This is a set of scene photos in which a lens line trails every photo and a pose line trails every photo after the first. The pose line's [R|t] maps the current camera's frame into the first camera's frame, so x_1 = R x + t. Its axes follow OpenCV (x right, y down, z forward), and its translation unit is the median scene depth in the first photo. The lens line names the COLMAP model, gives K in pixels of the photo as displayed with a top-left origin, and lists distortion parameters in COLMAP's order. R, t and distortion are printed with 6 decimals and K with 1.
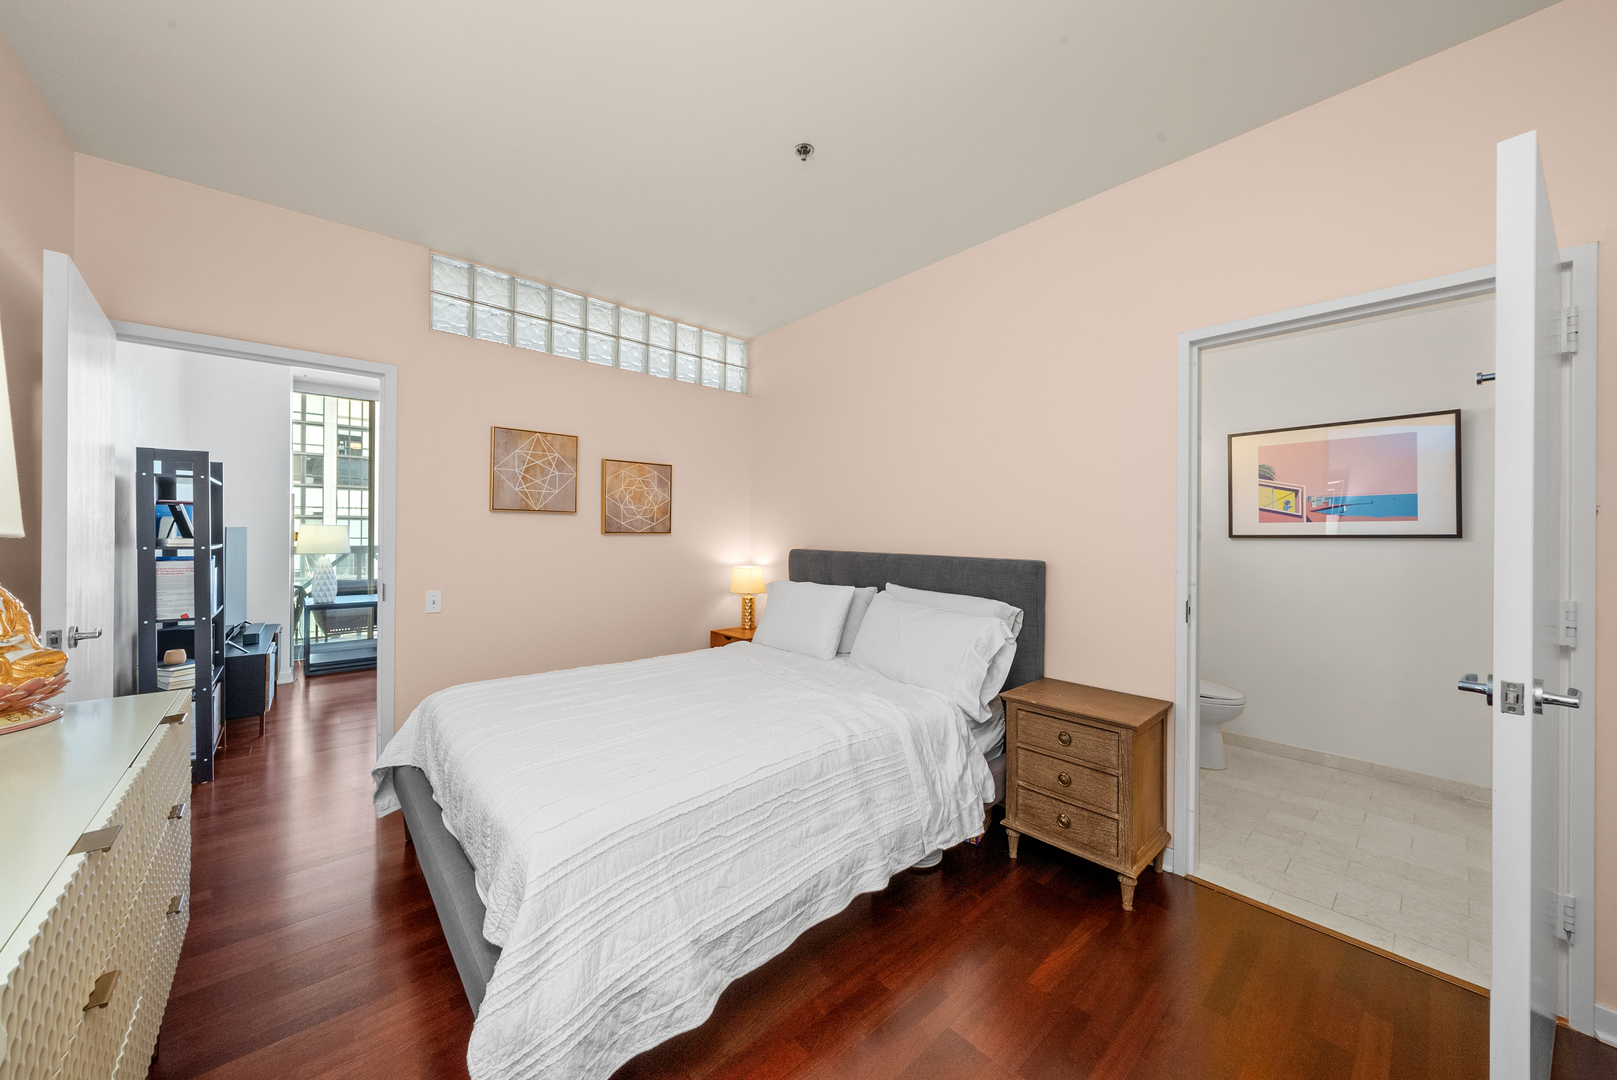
lens RADIAL K [[559.5, 0, 799.3], [0, 559.5, 531.2], [0, 0, 1]] dist [-0.001229, 0.000021]
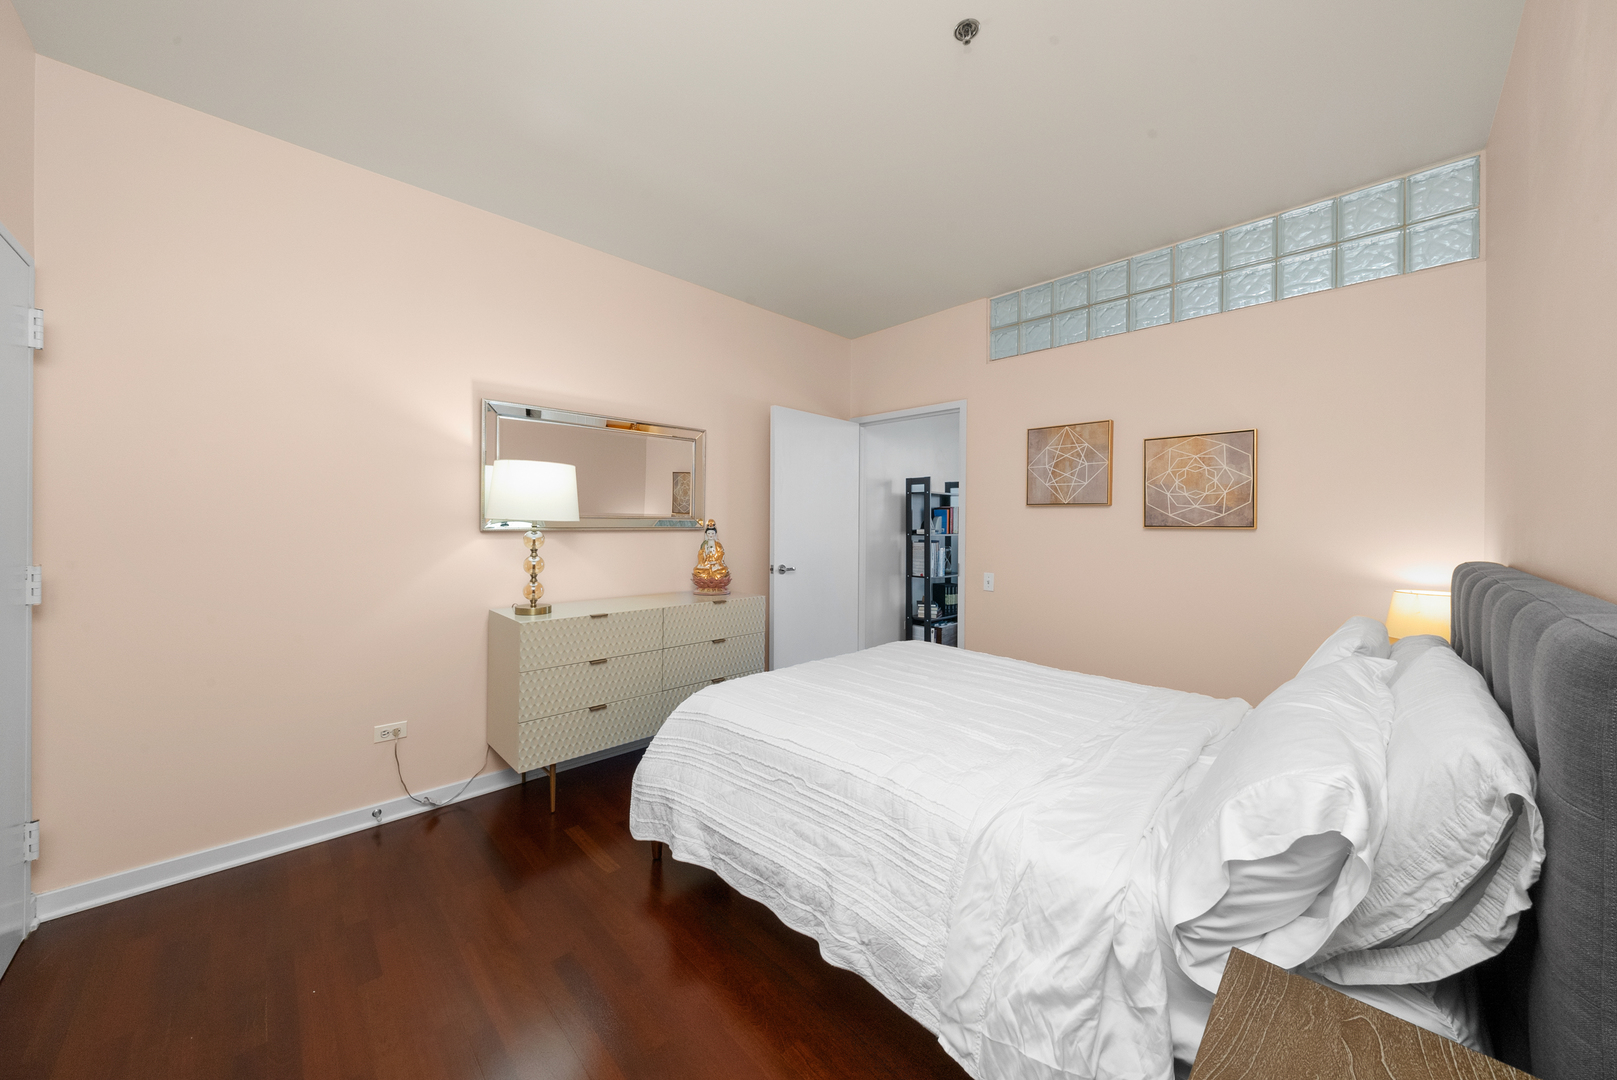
lens RADIAL K [[563.2, 0, 813.2], [0, 563.2, 523.6], [0, 0, 1]] dist [-0.000630, -0.000013]
pose [[0.062421, -0.005413, -0.998035, 0.500383], [-0.006646, 0.999961, -0.005839, 0.006997], [0.998028, 0.006998, 0.062382, 0.481401]]
